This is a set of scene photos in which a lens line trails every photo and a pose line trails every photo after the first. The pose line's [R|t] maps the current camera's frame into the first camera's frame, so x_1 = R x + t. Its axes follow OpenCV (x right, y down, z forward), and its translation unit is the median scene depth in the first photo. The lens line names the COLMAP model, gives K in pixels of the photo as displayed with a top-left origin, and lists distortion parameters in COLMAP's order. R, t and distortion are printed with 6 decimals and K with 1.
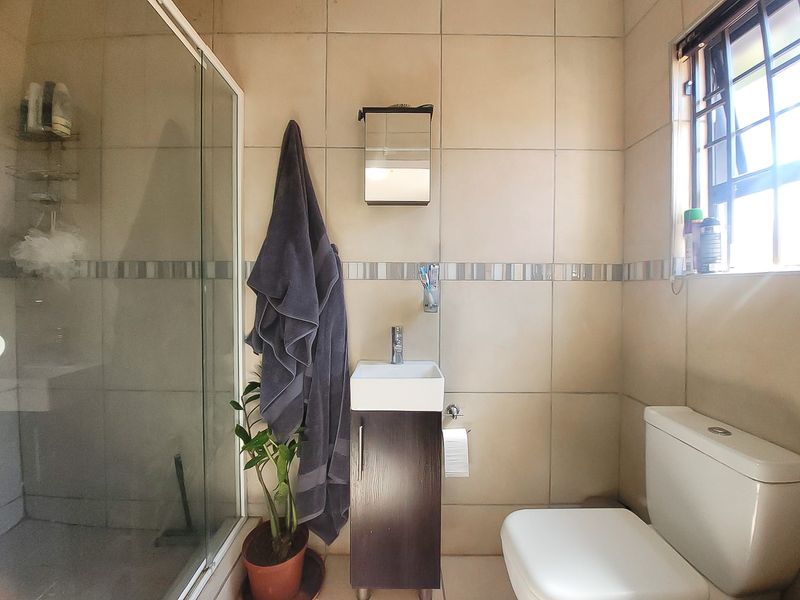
lens RADIAL K [[325.4, 0, 401.6], [0, 325.4, 293.3], [0, 0, 1]] dist [-0.009985, -0.000053]
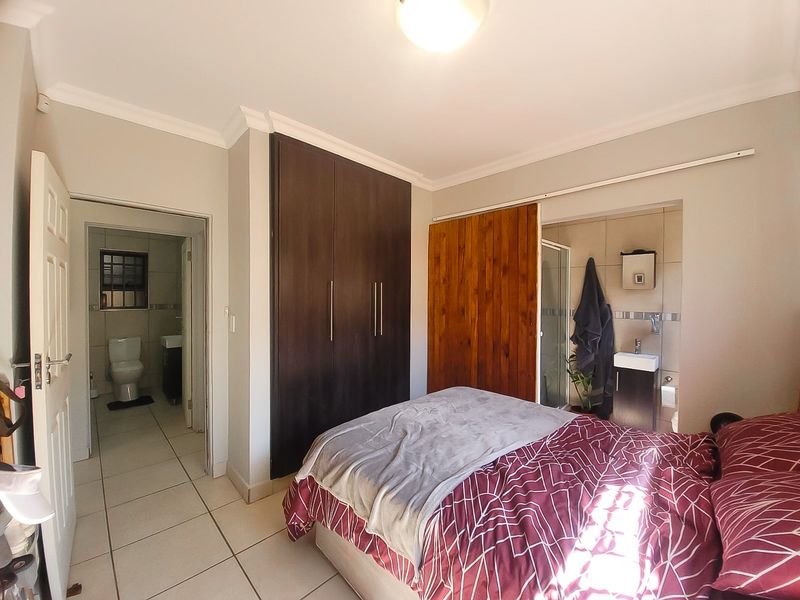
lens RADIAL K [[325.4, 0, 395.2], [0, 325.4, 300.8], [0, 0, 1]] dist [-0.009985, -0.000053]
pose [[0.690344, 0.013317, -0.723359, 0.480439], [-0.006149, 0.999902, 0.012540, -0.202987], [0.723455, -0.004209, 0.690358, -1.992613]]
